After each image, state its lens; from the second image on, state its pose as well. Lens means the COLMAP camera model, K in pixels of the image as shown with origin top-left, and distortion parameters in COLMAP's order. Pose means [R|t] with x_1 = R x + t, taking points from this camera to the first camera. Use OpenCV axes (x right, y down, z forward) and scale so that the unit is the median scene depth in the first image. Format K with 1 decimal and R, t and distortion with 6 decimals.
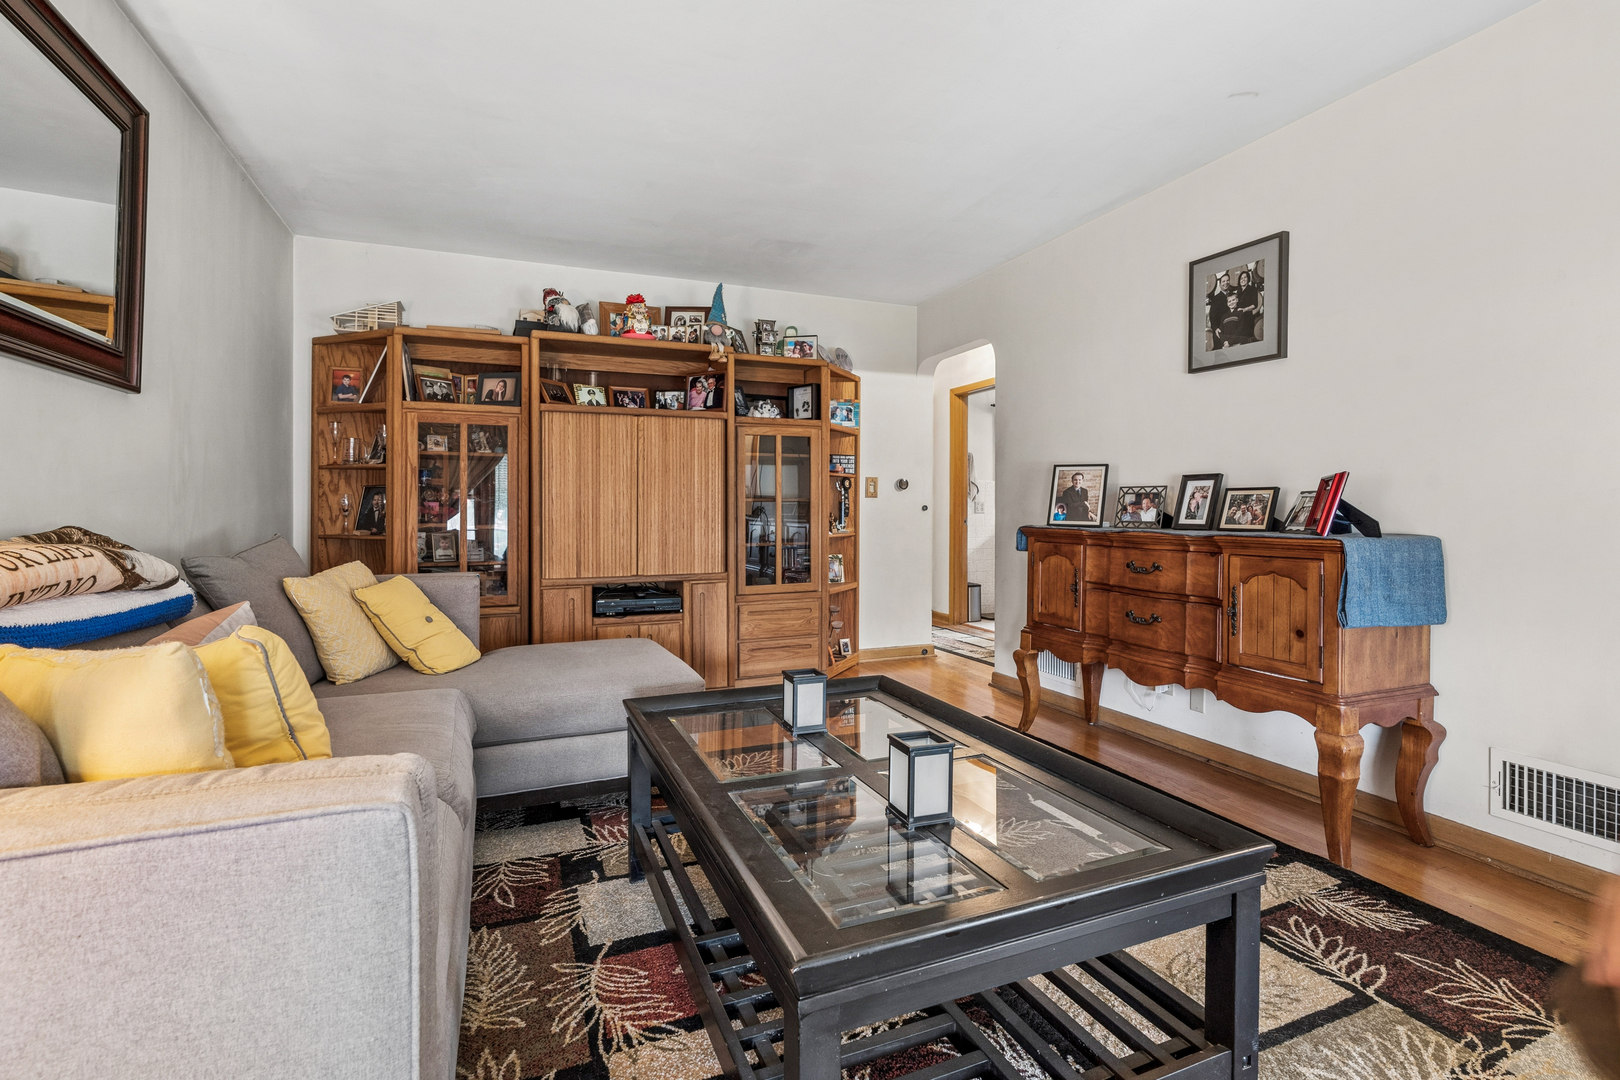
lens RADIAL K [[749.6, 0, 817.1], [0, 749.6, 515.8], [0, 0, 1]] dist [-0.010597, 0.004039]
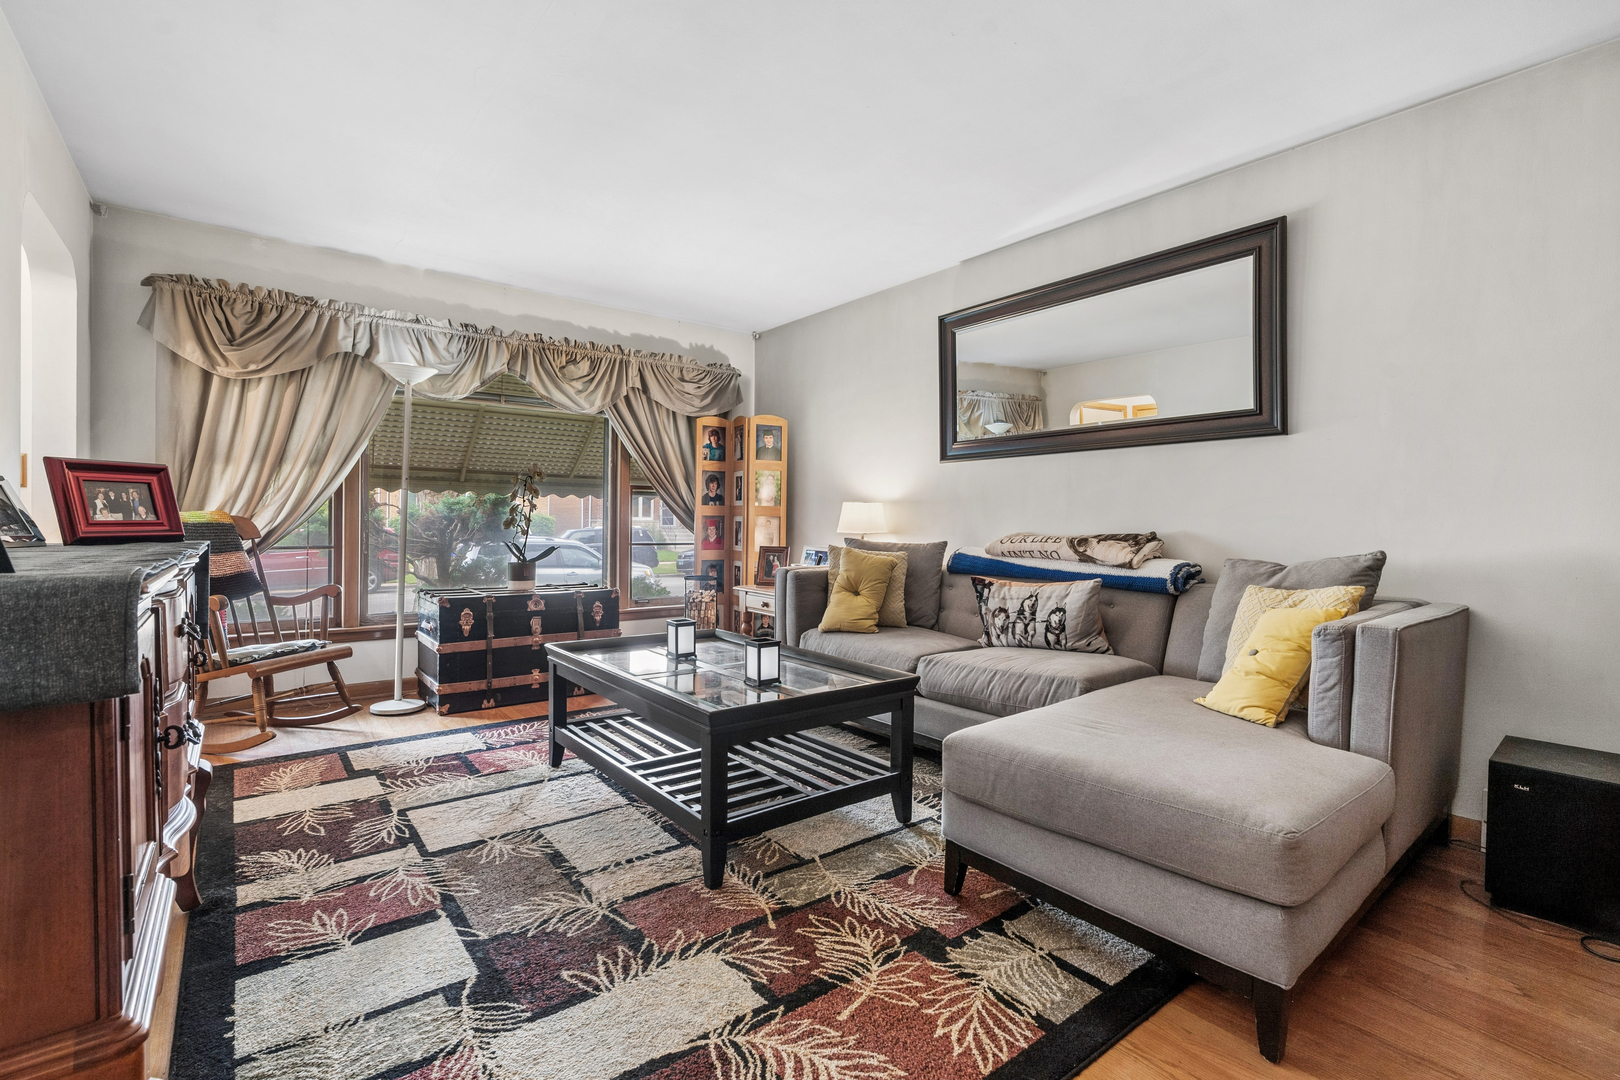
lens RADIAL K [[749.6, 0, 823.8], [0, 749.6, 526.1], [0, 0, 1]] dist [-0.010597, 0.004039]
pose [[-0.959638, -0.009929, -0.281062, 0.157997], [-0.014252, 0.999809, 0.013341, -0.008192], [0.280876, 0.016808, -0.959597, 1.430529]]
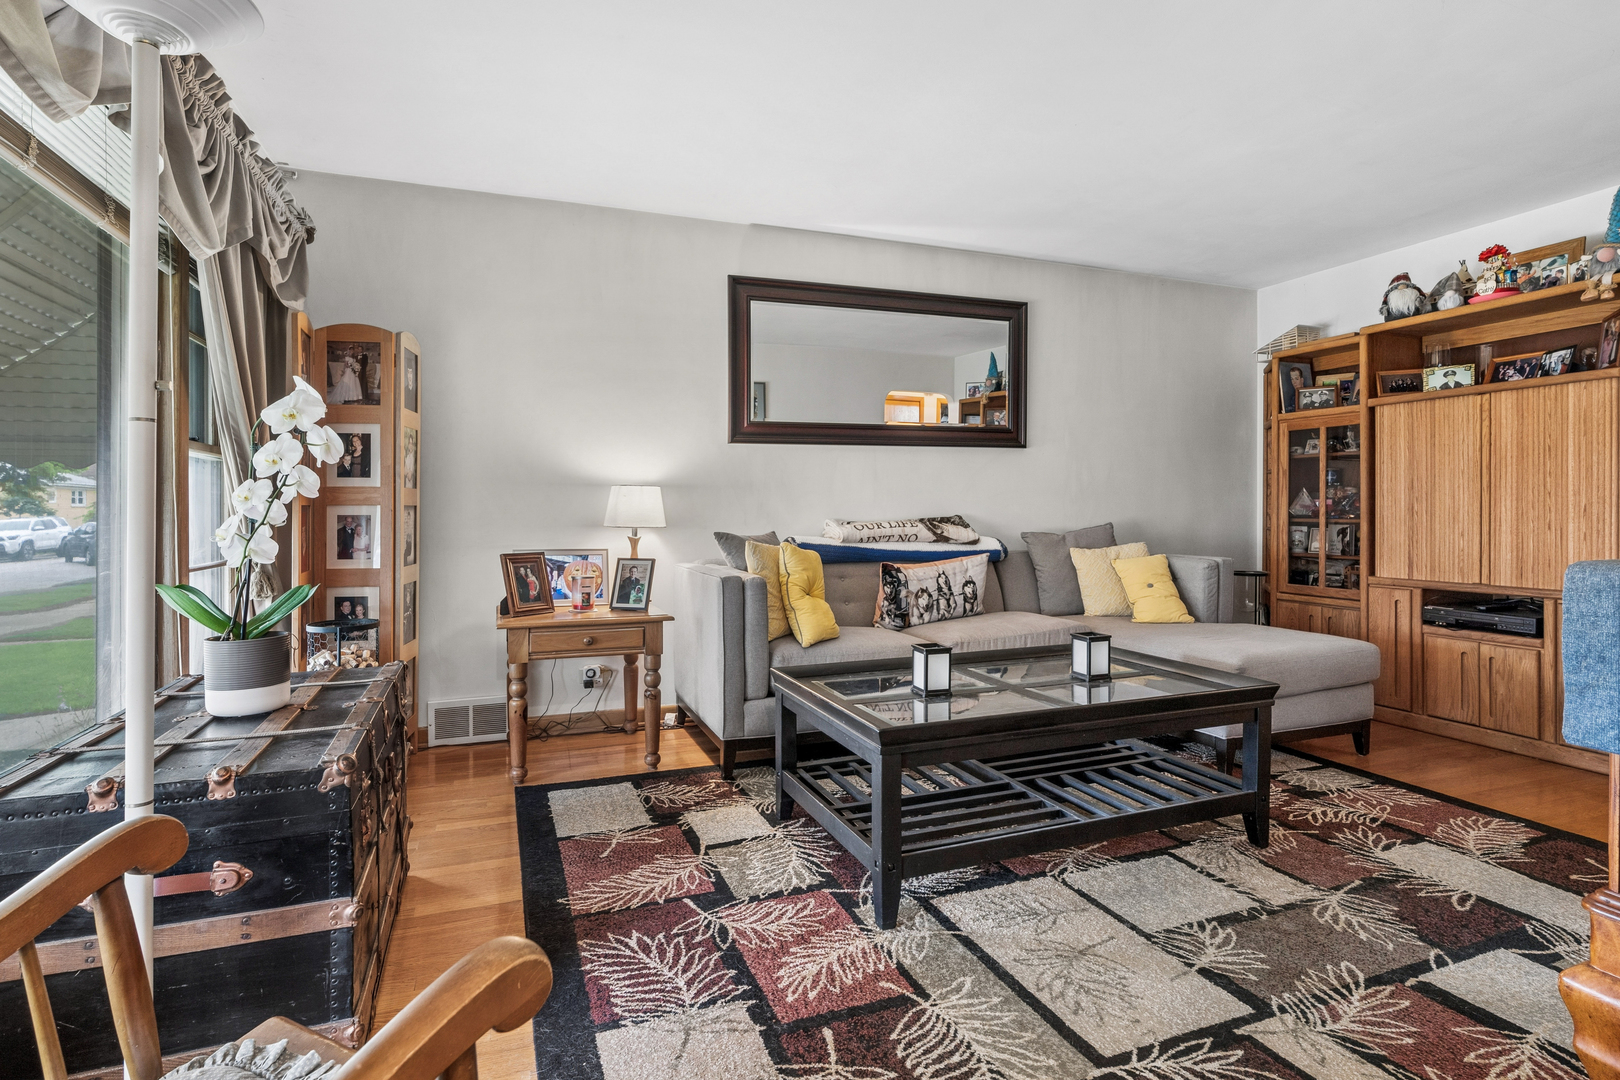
lens RADIAL K [[805.2, 0, 811.8], [0, 805.2, 511.7], [0, 0, 1]] dist [-0.008780, 0.002787]
pose [[-0.019483, 0.003670, -0.999803, 0.853906], [-0.002483, 0.999990, 0.003719, -0.003819], [0.999807, 0.002555, -0.019474, 0.339802]]
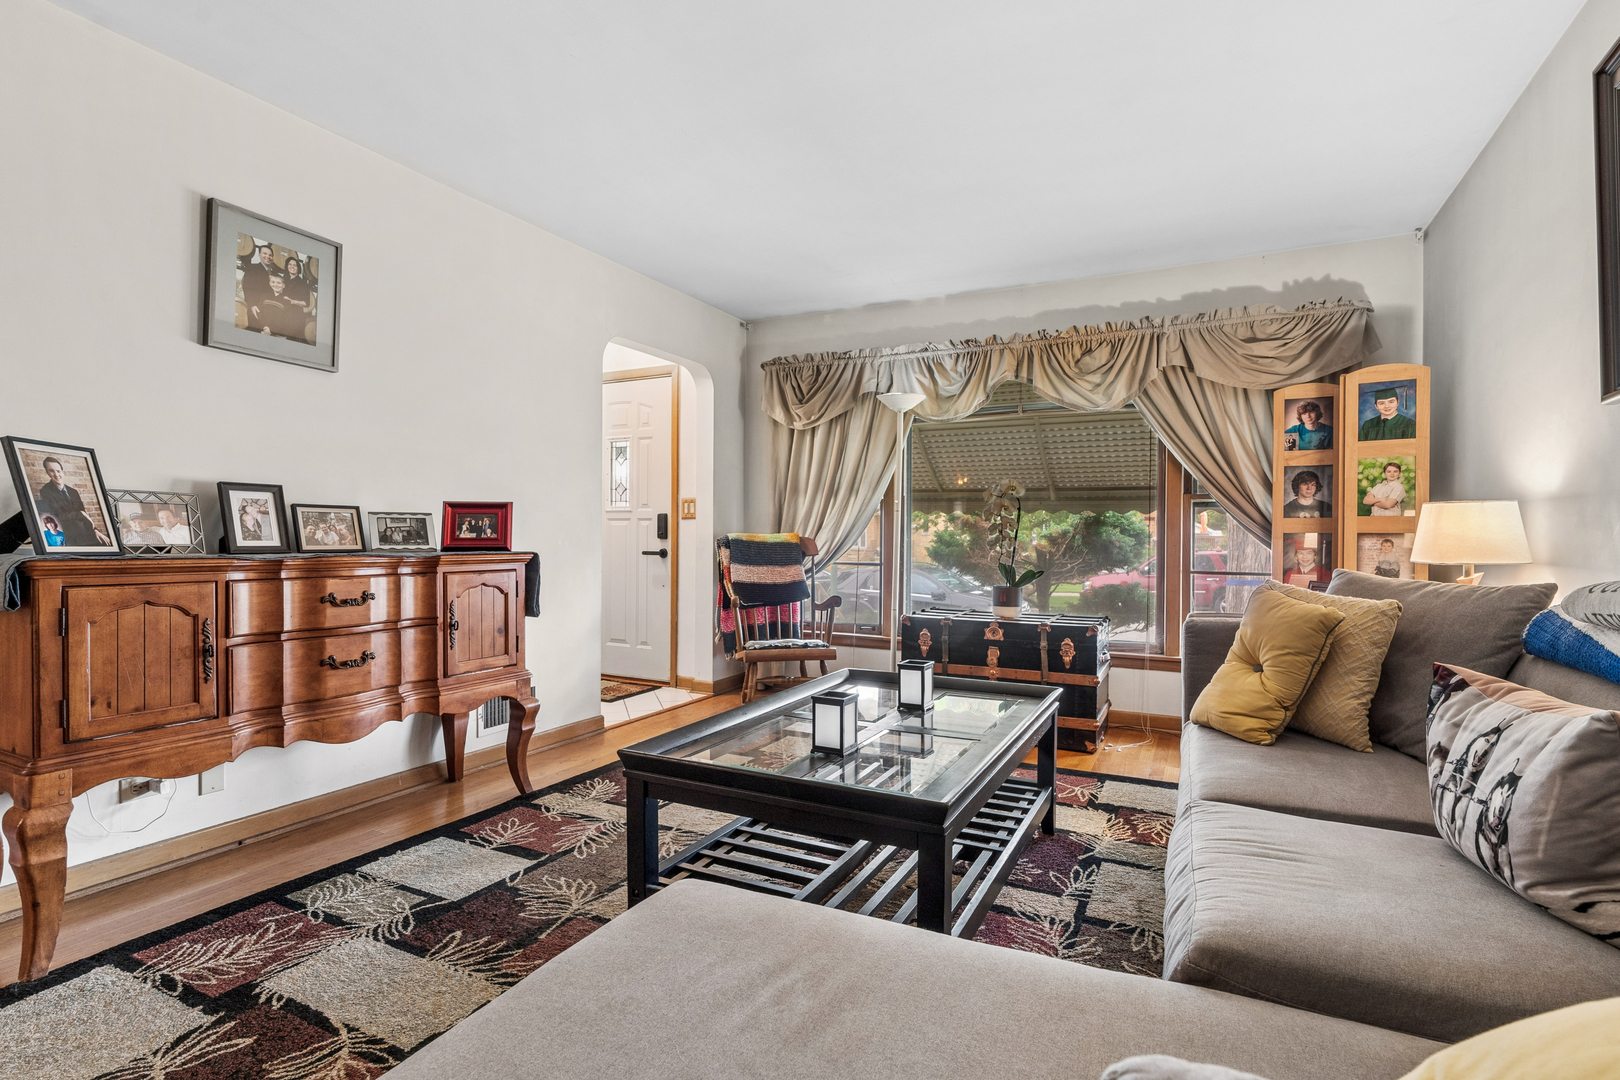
lens RADIAL K [[784.0, 0, 804.2], [0, 784.0, 545.2], [0, 0, 1]] dist [-0.013522, 0.001371]
pose [[-0.644517, -0.014044, 0.764461, -0.487597], [-0.002609, 0.999866, 0.016169, -0.004510], [-0.764585, 0.008427, -0.644467, 1.056891]]
